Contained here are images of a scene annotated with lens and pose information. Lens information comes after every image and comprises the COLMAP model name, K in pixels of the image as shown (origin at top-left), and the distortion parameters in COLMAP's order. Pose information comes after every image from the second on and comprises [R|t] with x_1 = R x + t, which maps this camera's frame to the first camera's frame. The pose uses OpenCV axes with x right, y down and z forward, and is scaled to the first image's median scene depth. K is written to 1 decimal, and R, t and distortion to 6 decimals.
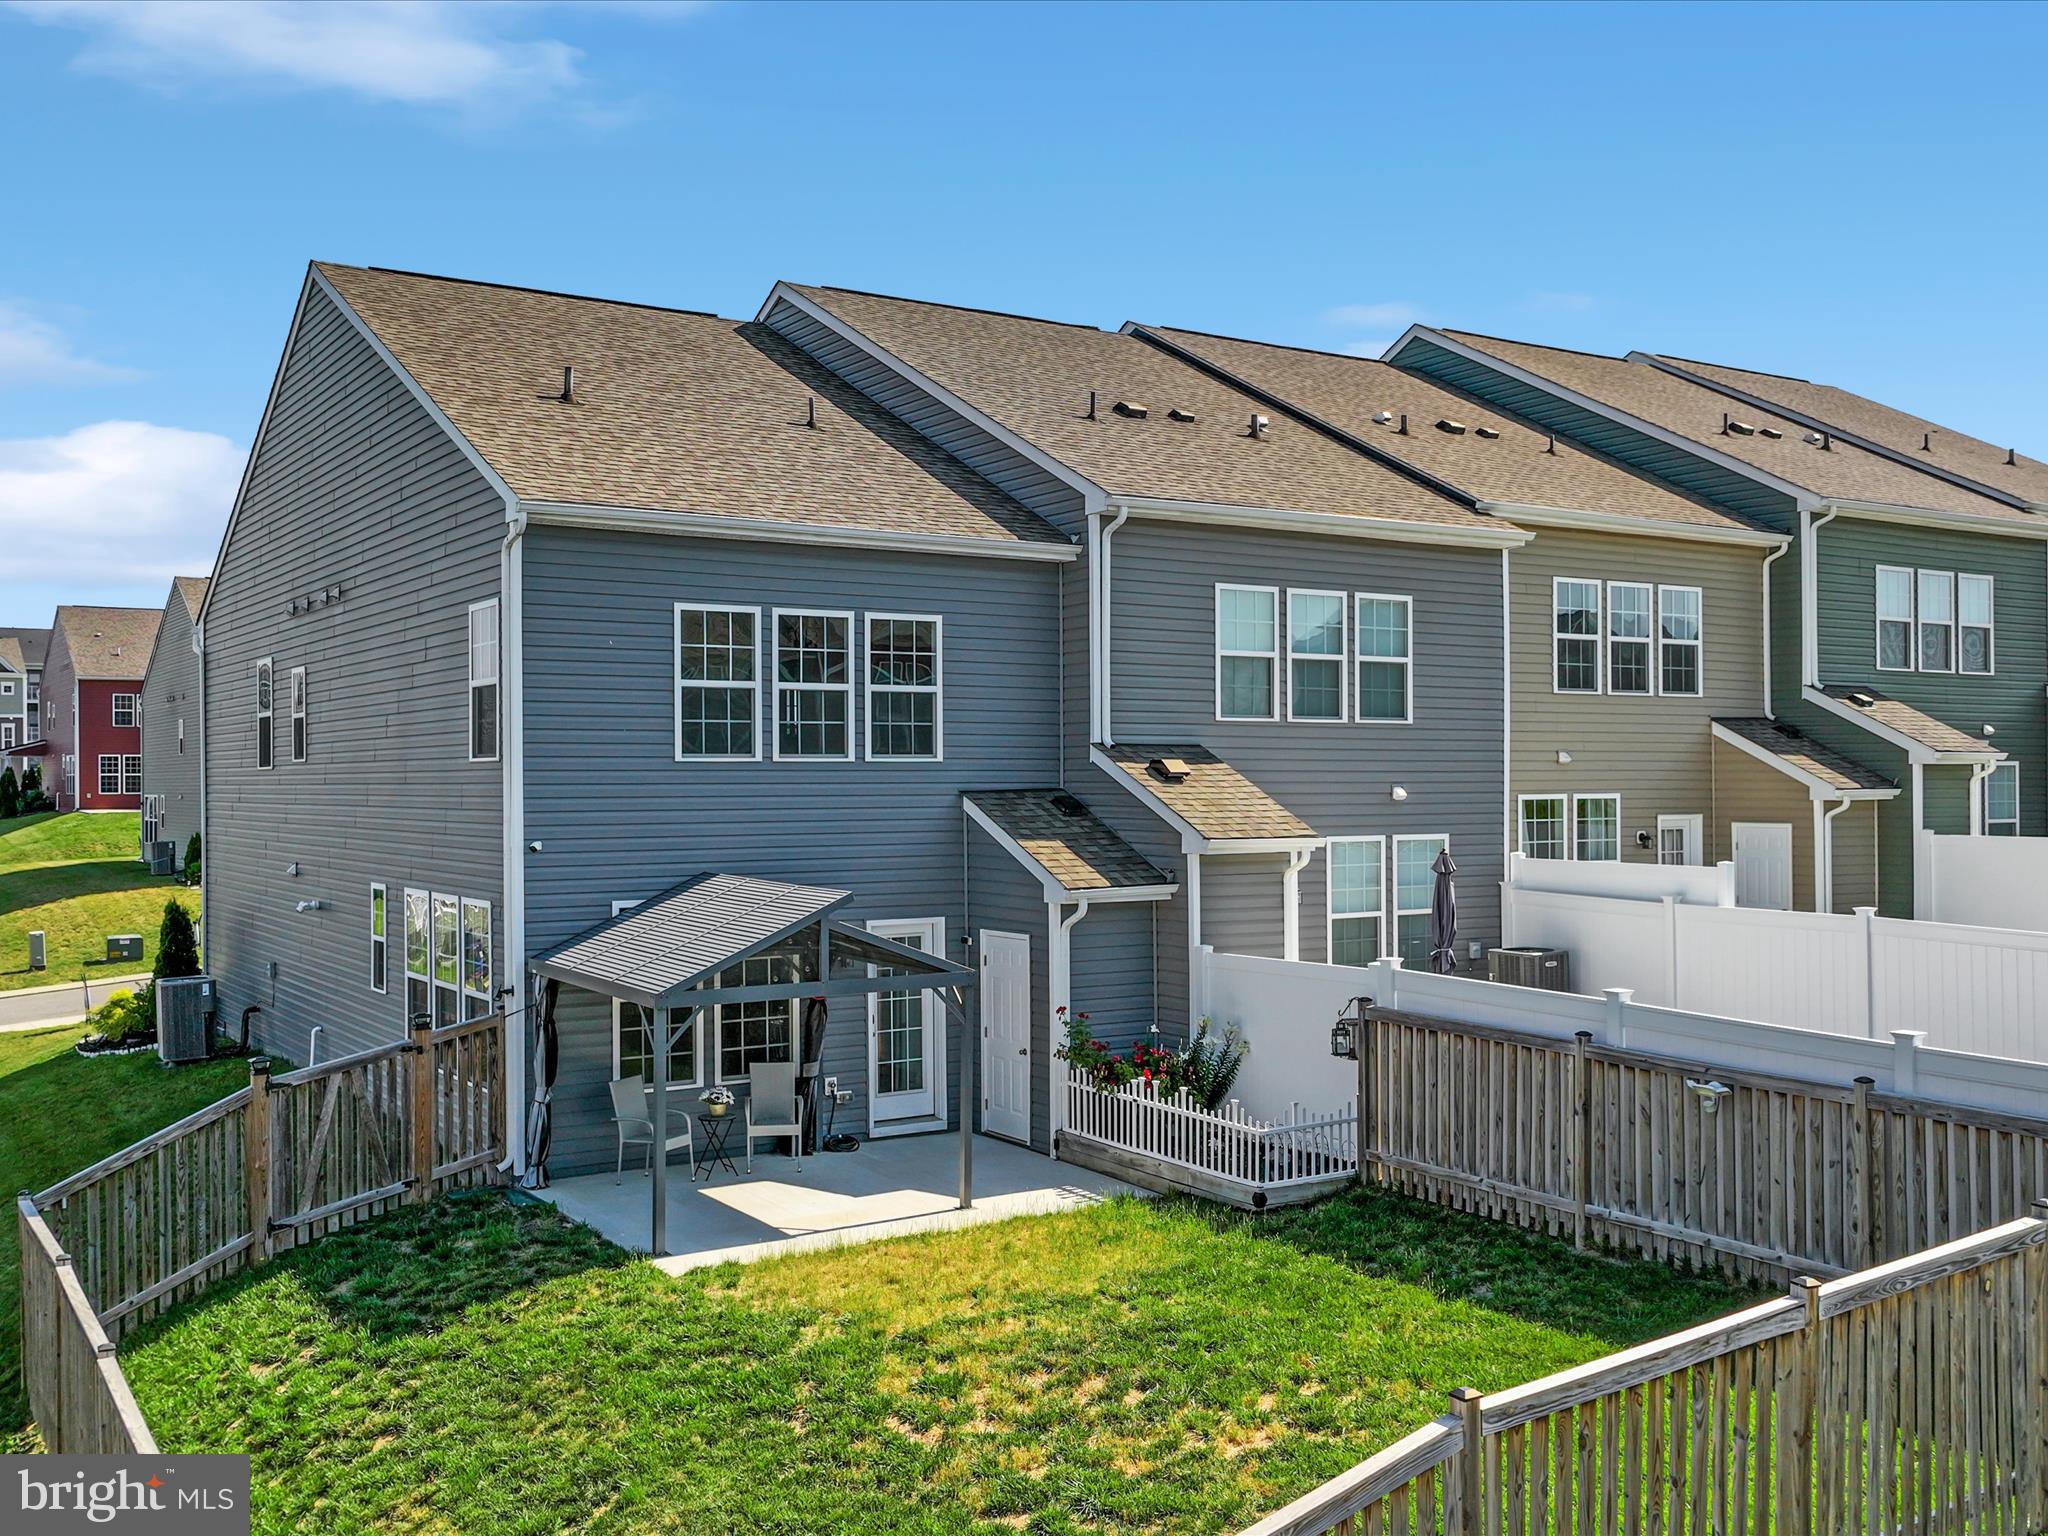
lens RADIAL K [[1934.4, 0, 1036.2], [0, 1934.4, 765.9], [0, 0, 1]] dist [0.015350, -0.012504]
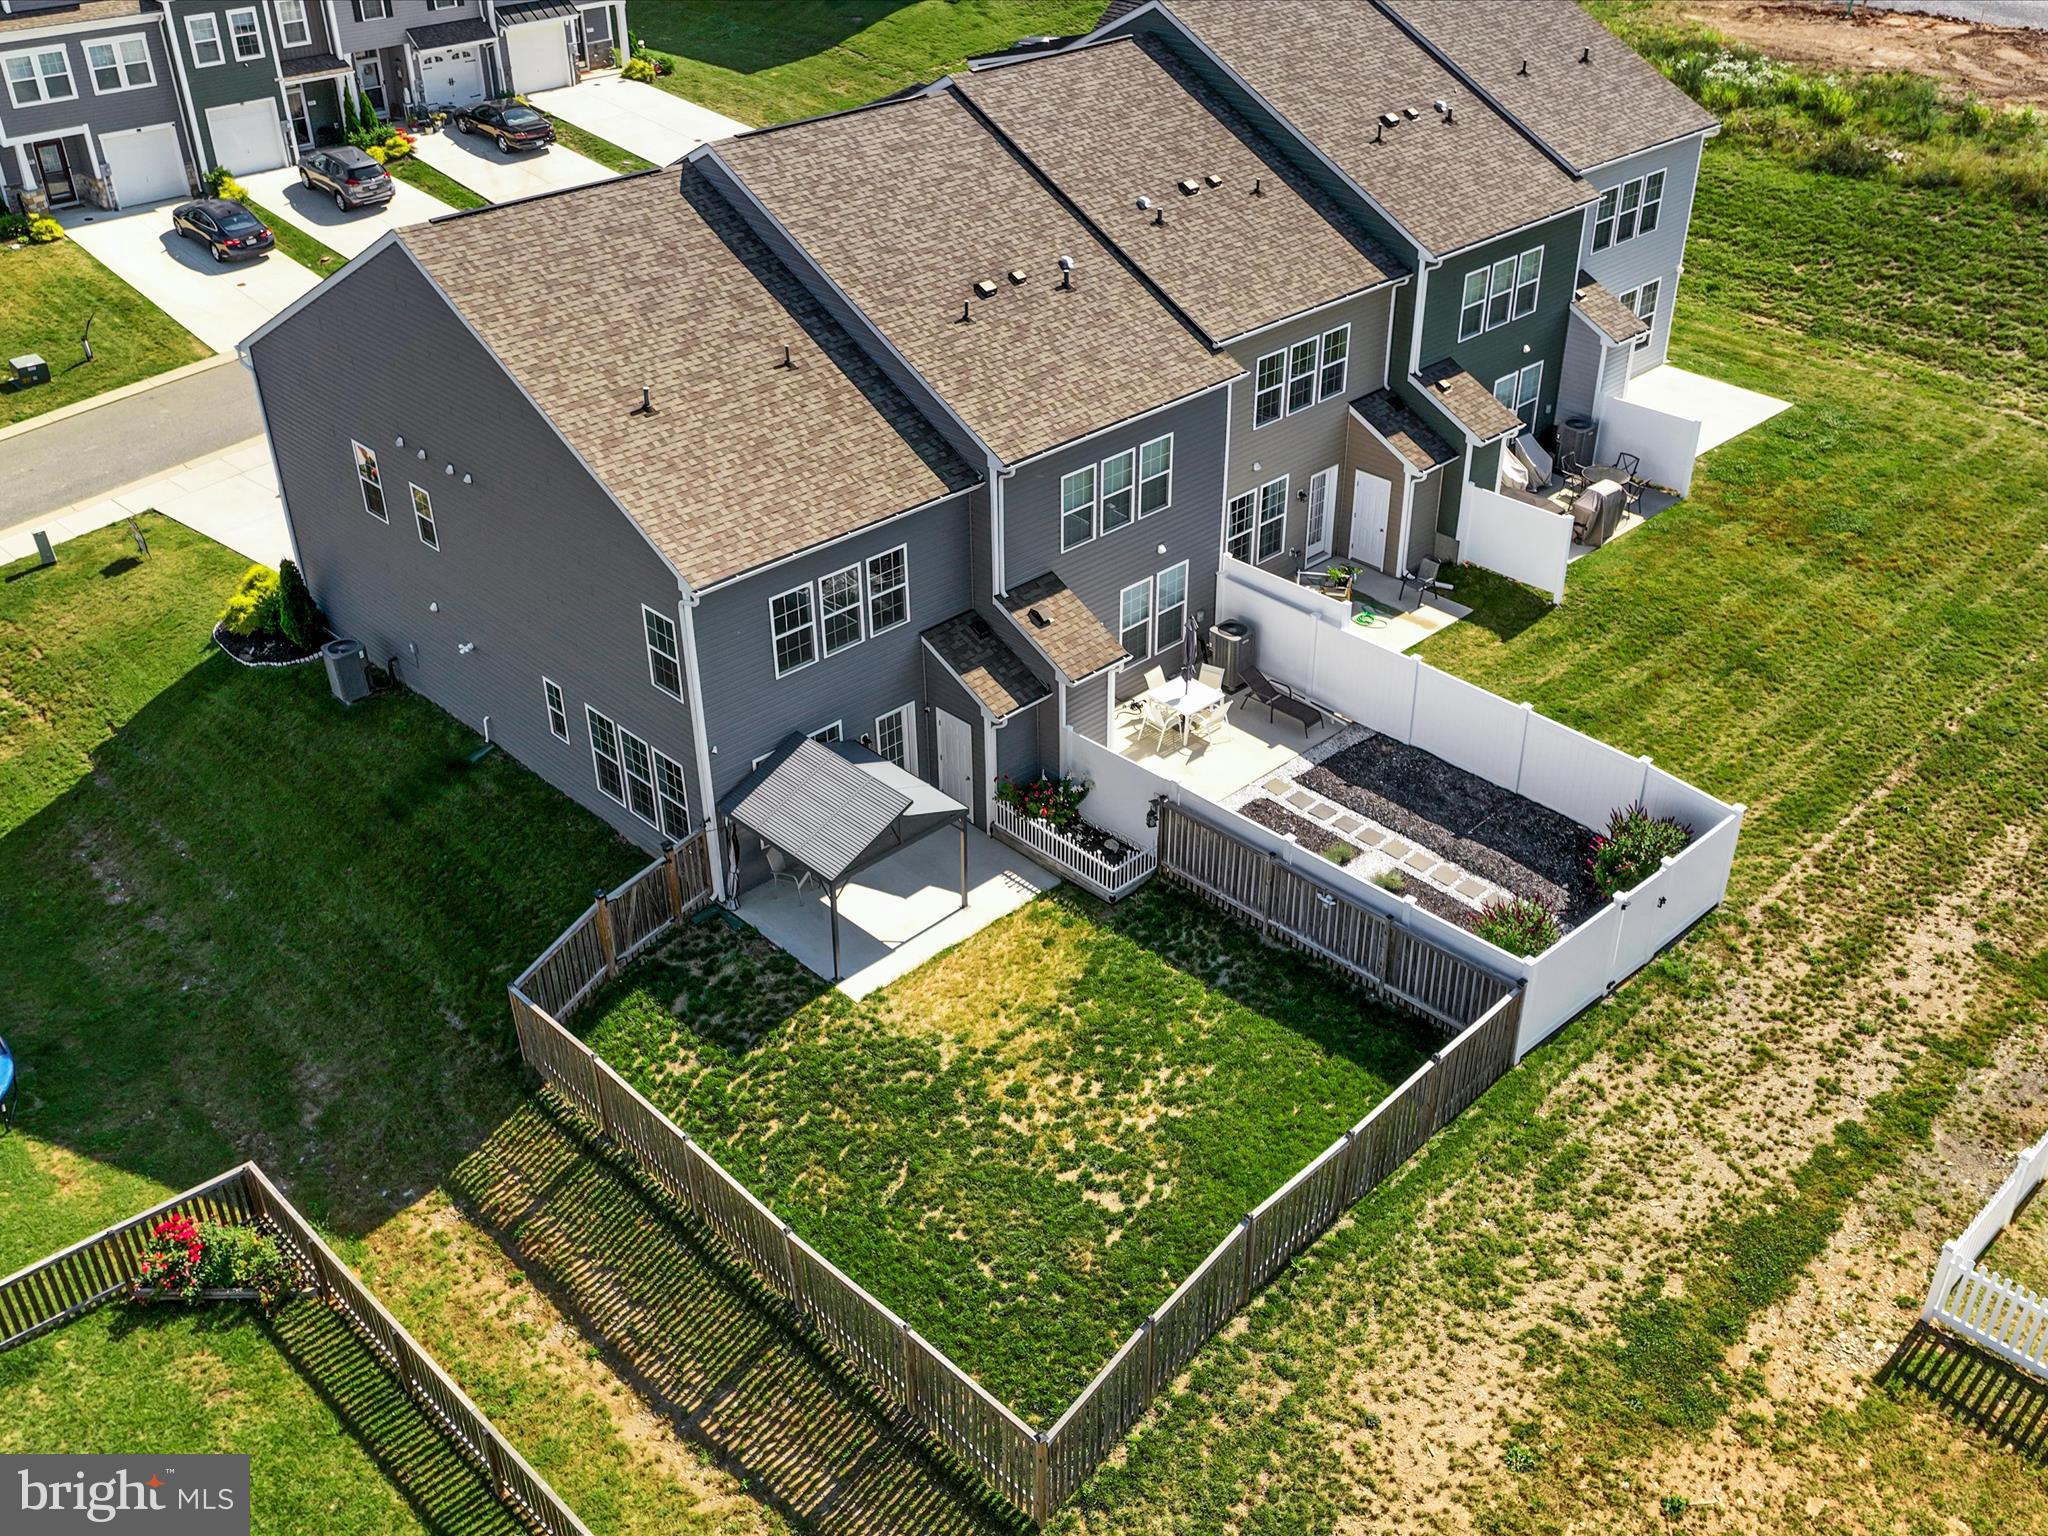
lens RADIAL K [[1944.9, 0, 1043.6], [0, 1944.9, 765.7], [0, 0, 1]] dist [0.017897, -0.005364]
pose [[0.980641, -0.101970, 0.167168, -0.238618], [-0.003389, 0.844743, 0.535162, -0.832804], [-0.195785, -0.525368, 0.828044, -0.512982]]
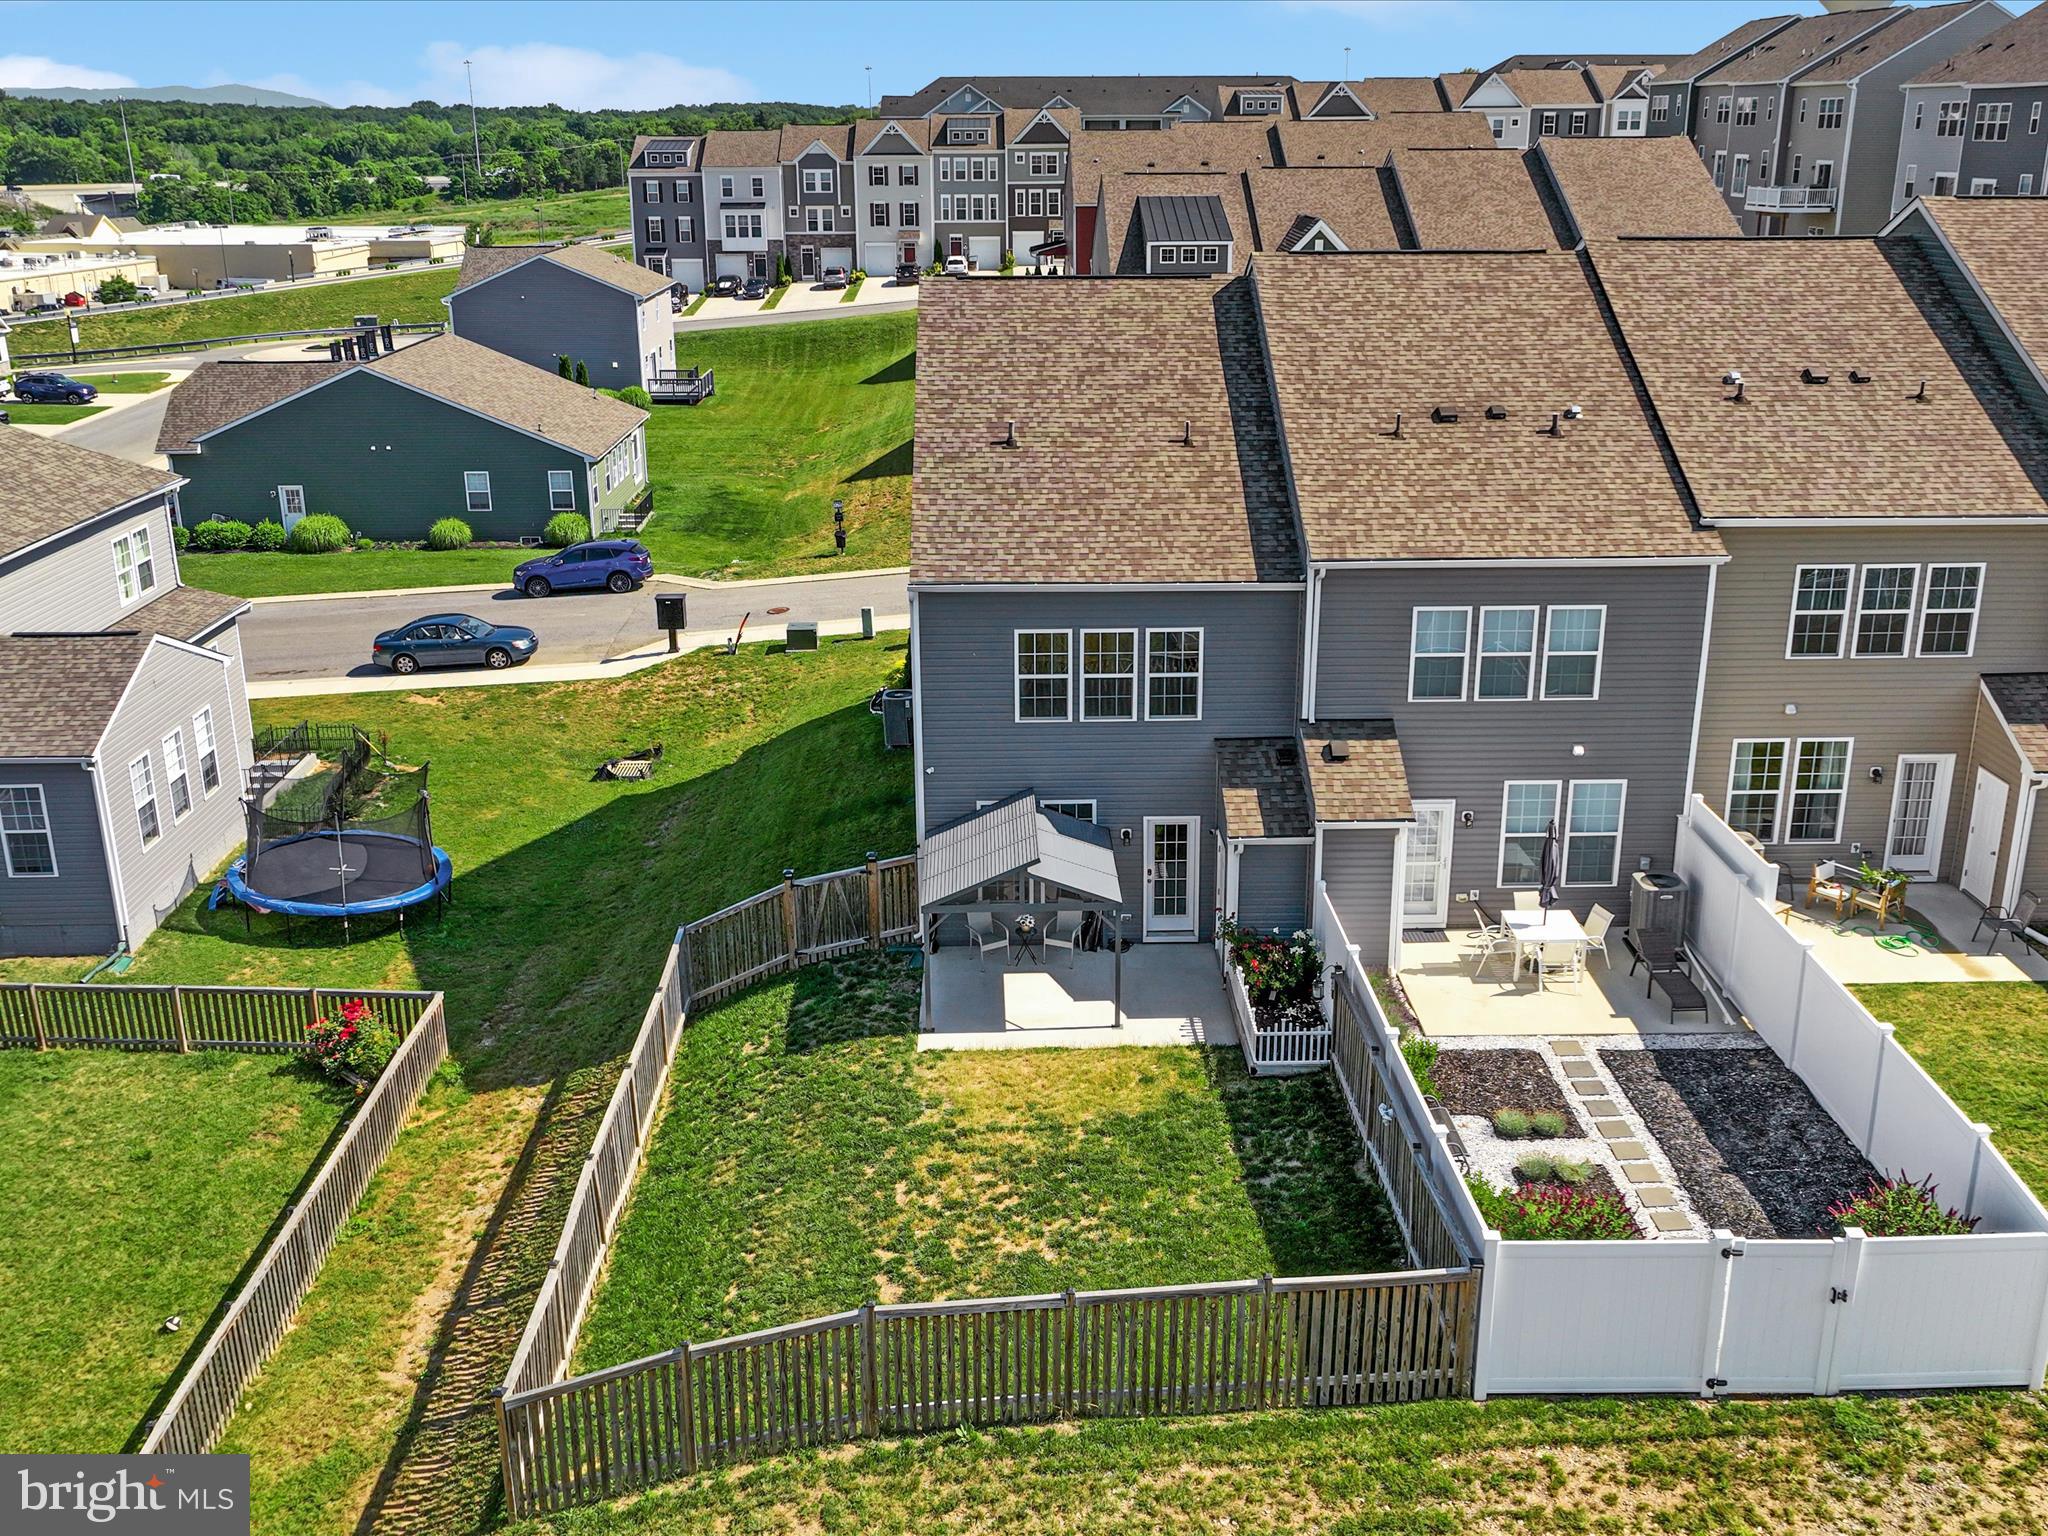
lens RADIAL K [[1934.4, 0, 1036.2], [0, 1934.4, 765.9], [0, 0, 1]] dist [0.015350, -0.012504]
pose [[0.850136, 0.168632, -0.498830, 0.629171], [0.004045, 0.945213, 0.326429, -0.483100], [0.526547, -0.279527, 0.802878, -0.315210]]
